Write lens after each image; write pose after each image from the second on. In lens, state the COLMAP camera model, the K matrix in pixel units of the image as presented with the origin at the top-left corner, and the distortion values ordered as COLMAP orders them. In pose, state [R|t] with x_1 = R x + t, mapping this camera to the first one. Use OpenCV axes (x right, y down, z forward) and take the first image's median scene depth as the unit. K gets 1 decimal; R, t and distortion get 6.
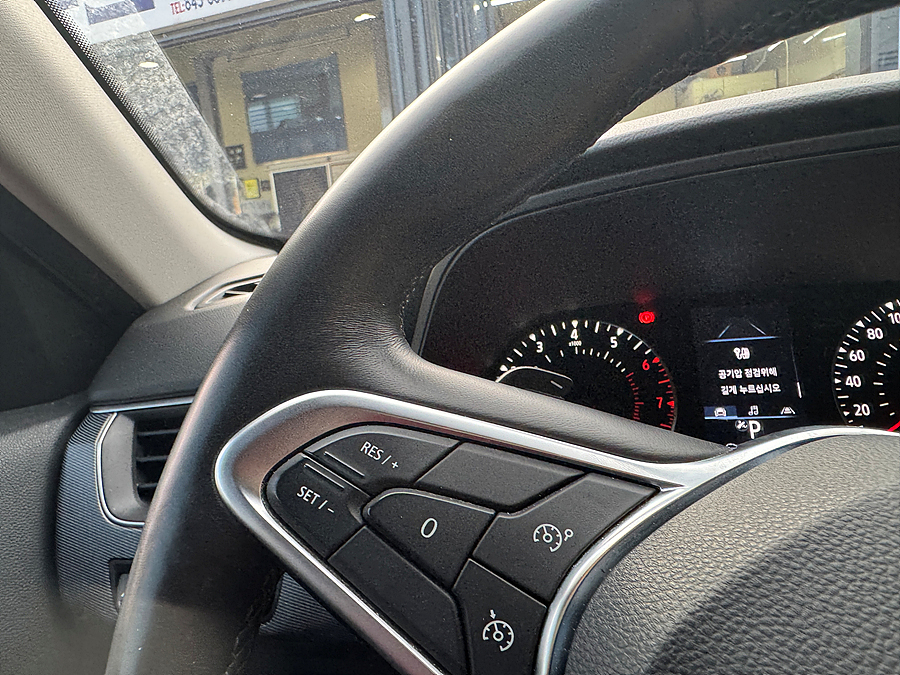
lens RADIAL K [[626.8, 0, 393.7], [0, 626.8, 336.2], [0, 0, 1]] dist [-0.014574, -0.001997]
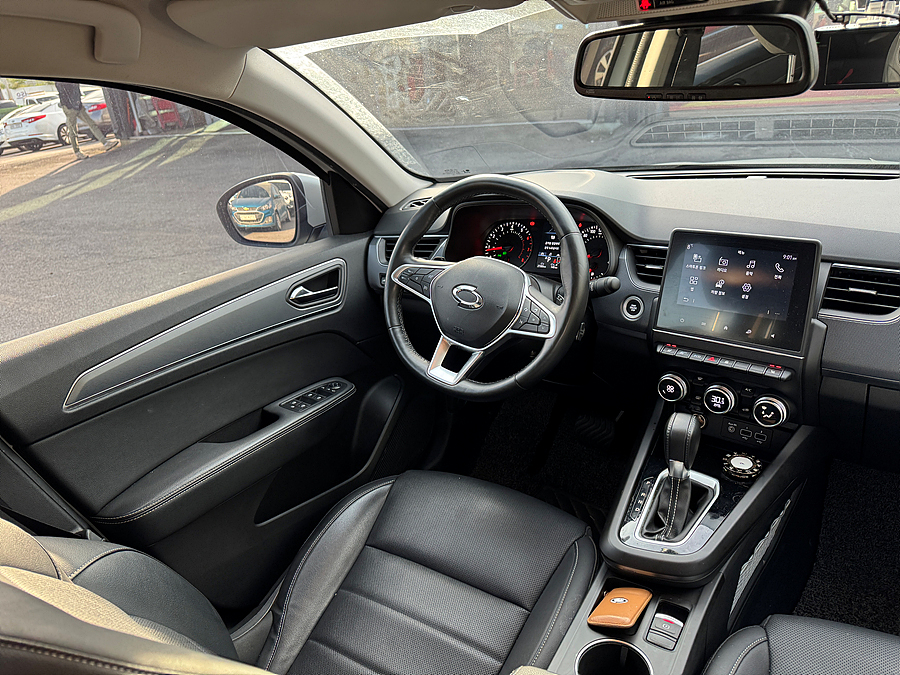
lens RADIAL K [[637.4, 0, 450.0], [0, 637.4, 337.5], [0, 0, 1]] dist [0.049892, -0.055021]
pose [[0.970398, 0.127314, -0.205227, 0.813084], [-0.068840, 0.960329, 0.270239, -0.361980], [0.231491, -0.248112, 0.940666, -2.624134]]
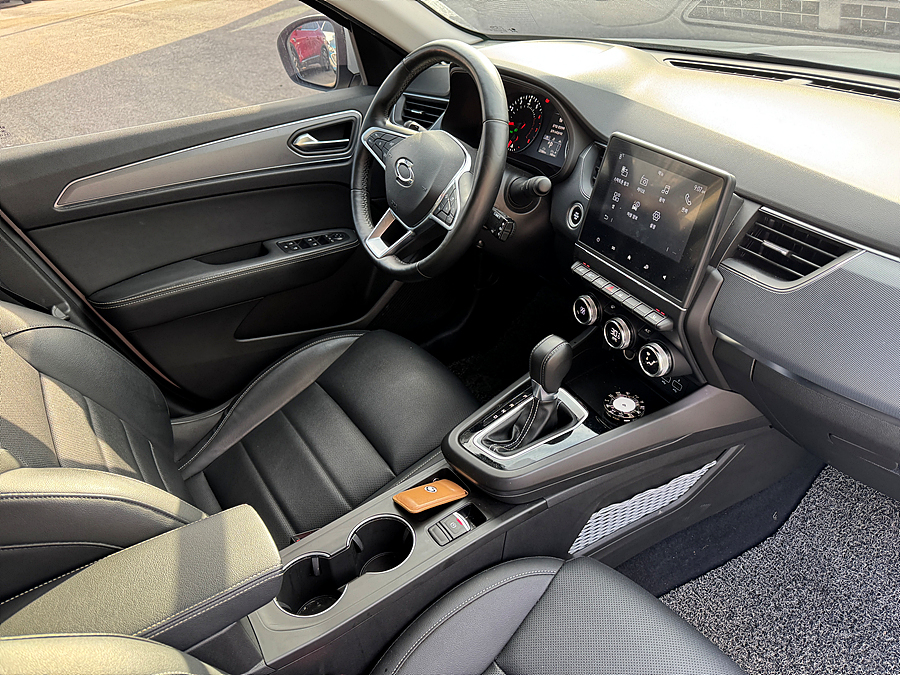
lens RADIAL K [[644.5, 0, 445.0], [0, 644.5, 343.0], [0, 0, 1]] dist [0.084527, -0.132092]
pose [[0.792868, 0.403695, -0.456498, 2.045706], [-0.133943, 0.846230, 0.515708, -0.632011], [0.594491, -0.347743, 0.725021, -2.086146]]
